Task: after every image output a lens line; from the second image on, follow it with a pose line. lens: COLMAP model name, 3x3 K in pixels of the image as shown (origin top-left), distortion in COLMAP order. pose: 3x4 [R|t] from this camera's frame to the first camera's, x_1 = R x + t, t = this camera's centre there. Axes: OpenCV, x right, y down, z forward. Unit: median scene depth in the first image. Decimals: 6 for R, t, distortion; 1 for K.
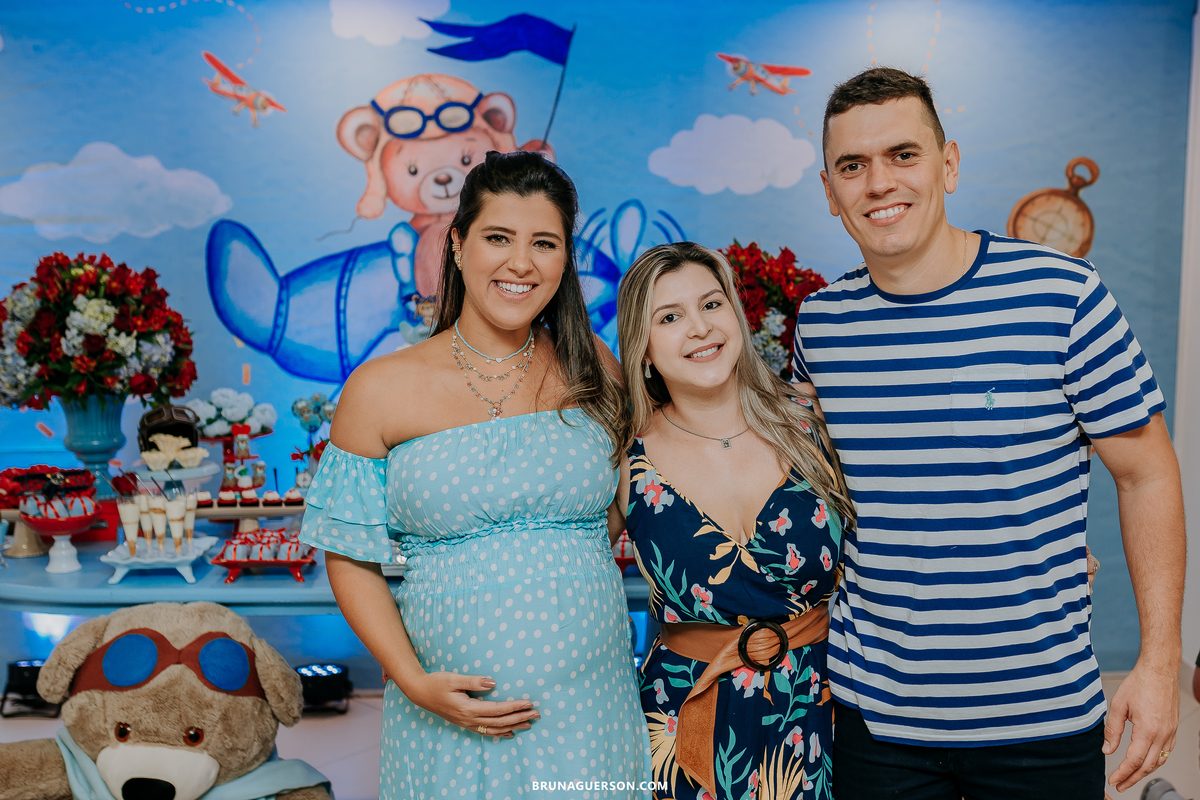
lens RADIAL K [[1291.0, 0, 637.3], [0, 1291.0, 432.9], [0, 0, 1]] dist [-0.023218, 0.000000]
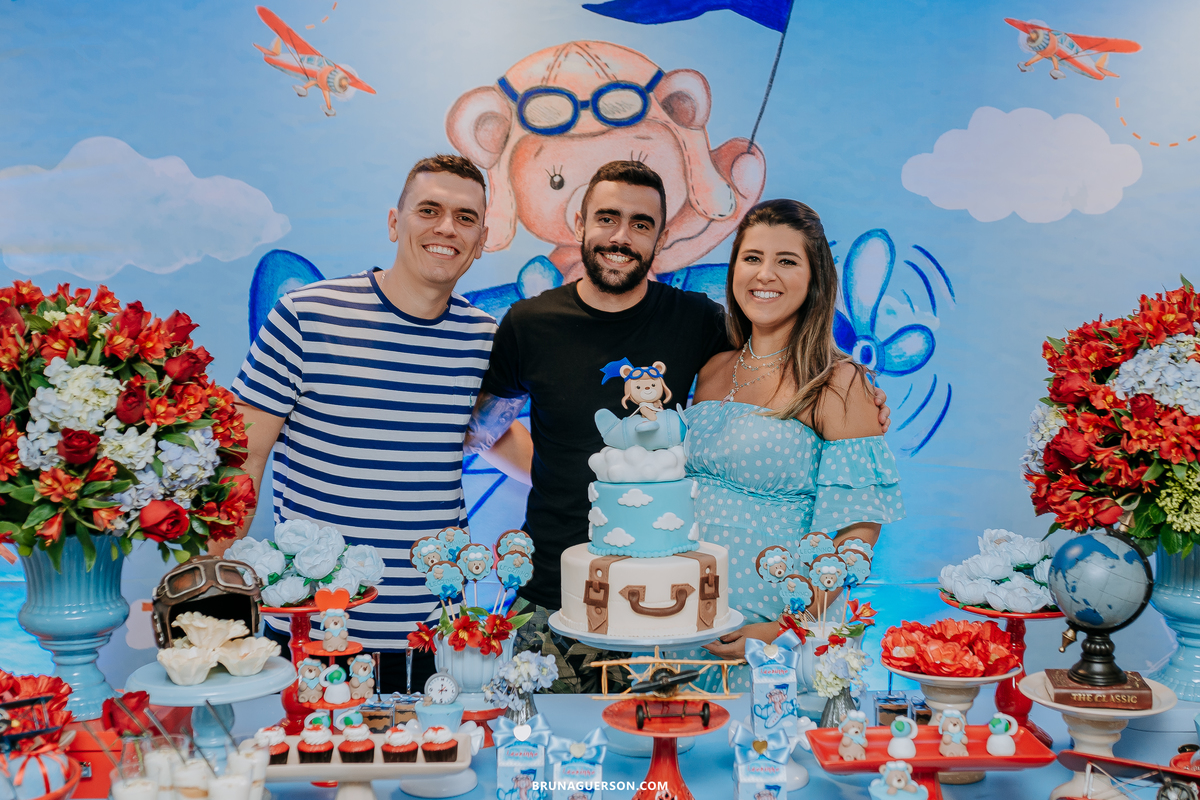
lens RADIAL K [[1383.5, 0, 635.6], [0, 1383.5, 409.6], [0, 0, 1]] dist [-0.023929, 0.000000]
pose [[0.999780, 0.013133, -0.016384, -0.119777], [-0.014219, 0.997582, -0.068028, -0.034289], [0.015451, 0.068246, 0.997549, 0.281497]]
